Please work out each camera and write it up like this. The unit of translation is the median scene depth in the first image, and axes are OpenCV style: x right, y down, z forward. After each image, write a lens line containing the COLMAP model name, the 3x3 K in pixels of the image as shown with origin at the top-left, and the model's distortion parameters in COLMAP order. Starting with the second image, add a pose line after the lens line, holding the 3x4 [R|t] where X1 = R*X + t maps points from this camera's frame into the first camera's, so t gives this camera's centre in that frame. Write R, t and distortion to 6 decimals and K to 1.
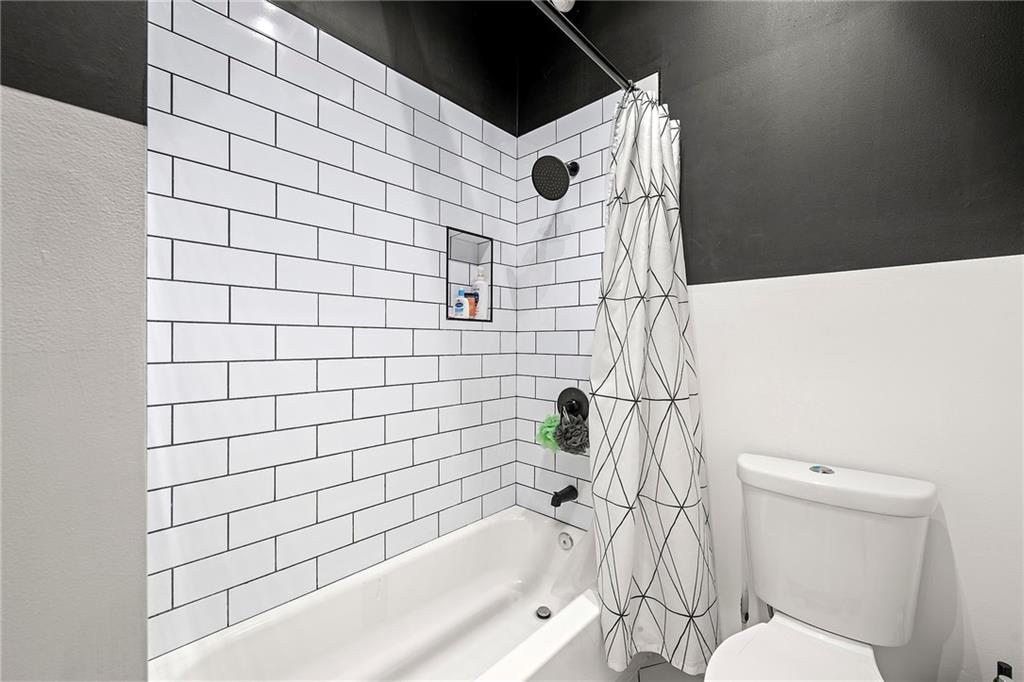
lens RADIAL K [[409.7, 0, 503.0], [0, 409.7, 338.8], [0, 0, 1]] dist [-0.003325, 0.000012]
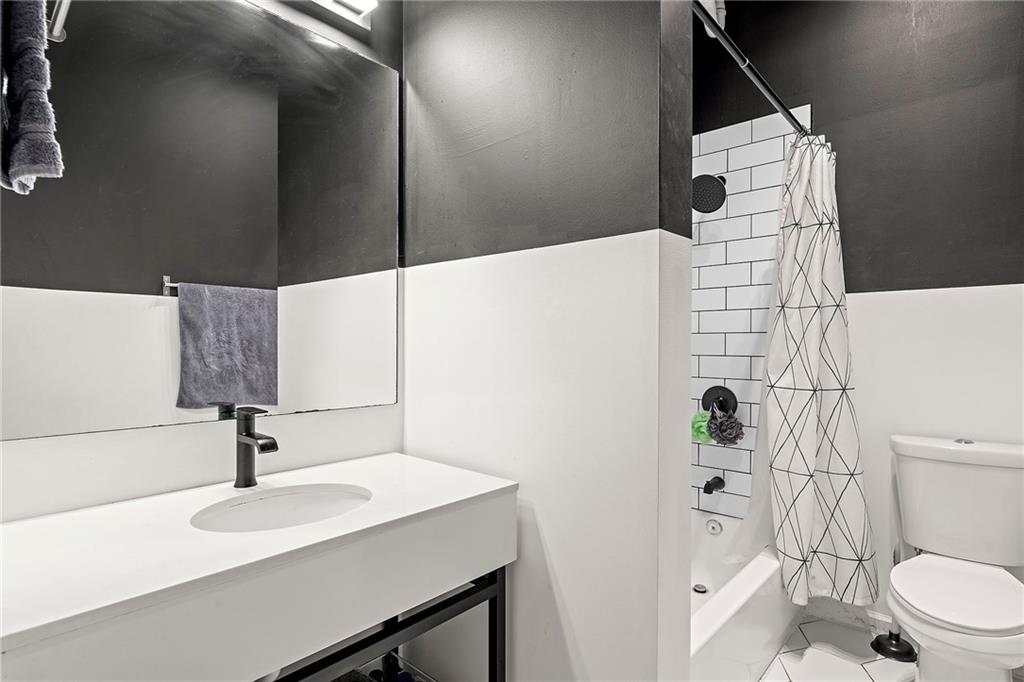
lens RADIAL K [[519.0, 0, 518.7], [0, 519.0, 345.6], [0, 0, 1]] dist [-0.002232, -0.001499]
pose [[0.999708, -0.003100, 0.023959, -0.563958], [0.002868, 0.999949, 0.009728, -0.002008], [-0.023988, -0.009657, 0.999666, -0.507724]]
